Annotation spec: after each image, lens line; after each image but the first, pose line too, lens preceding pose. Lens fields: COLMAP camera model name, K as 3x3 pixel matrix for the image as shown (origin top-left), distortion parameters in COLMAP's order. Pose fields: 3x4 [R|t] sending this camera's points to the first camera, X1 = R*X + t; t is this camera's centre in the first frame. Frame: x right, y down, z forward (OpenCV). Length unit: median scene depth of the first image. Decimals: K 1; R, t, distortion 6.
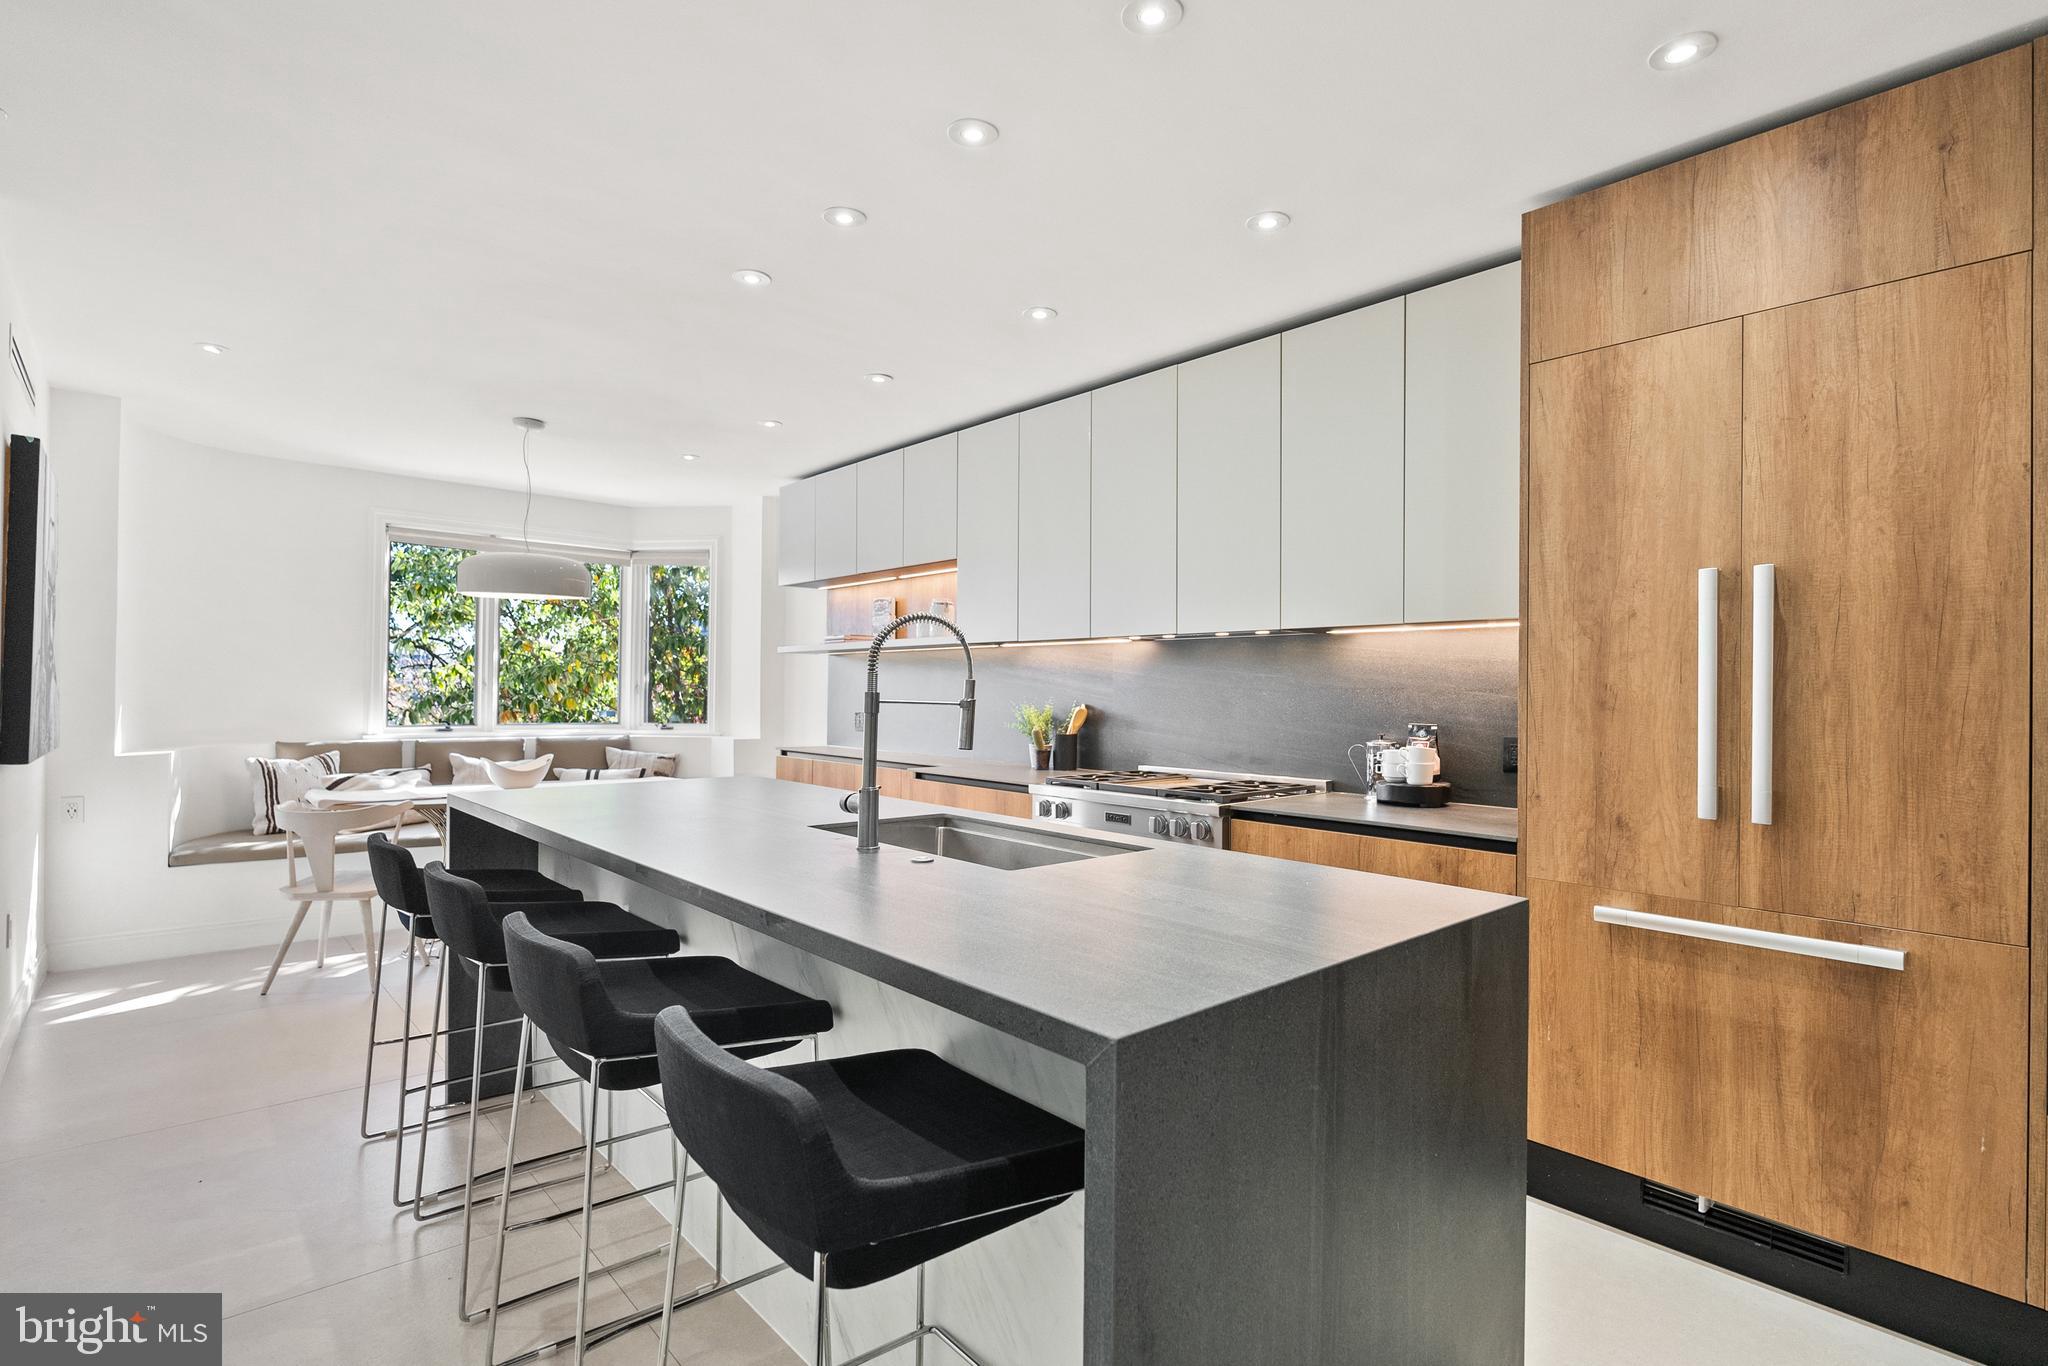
lens RADIAL K [[1025.0, 0, 1023.0], [0, 1025.0, 679.7], [0, 0, 1]] dist [-0.001878, -0.000251]
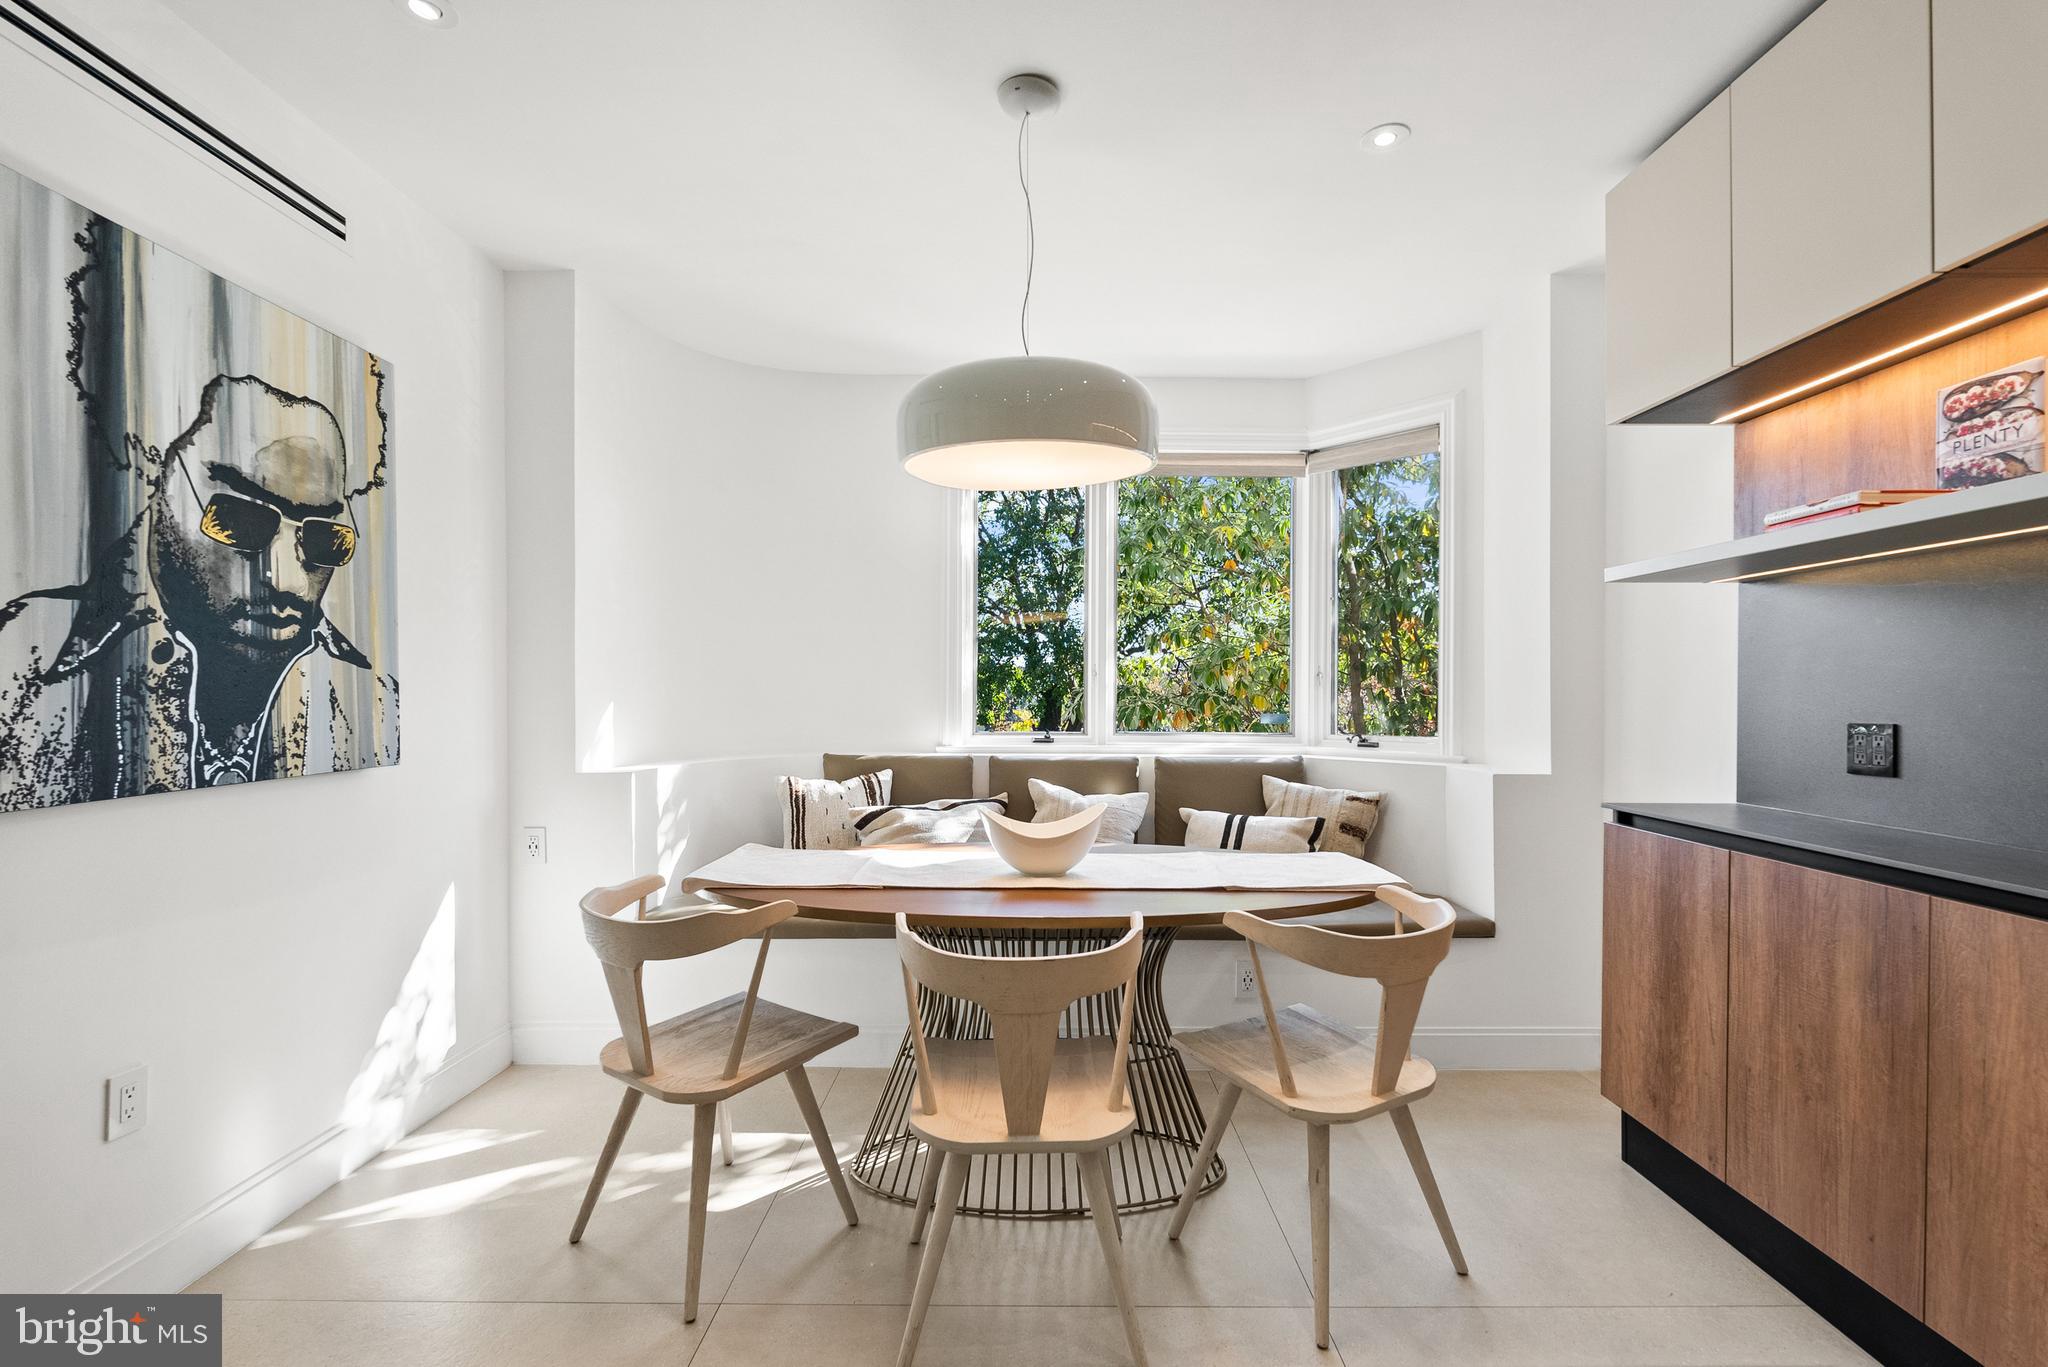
lens RADIAL K [[917.1, 0, 1025.3], [0, 917.1, 689.9], [0, 0, 1]] dist [-0.027797, -0.000152]
pose [[0.750166, -0.004850, -0.661232, -0.163143], [0.013147, 0.999885, 0.007582, 0.010184], [0.661119, -0.014381, 0.750144, 0.523378]]
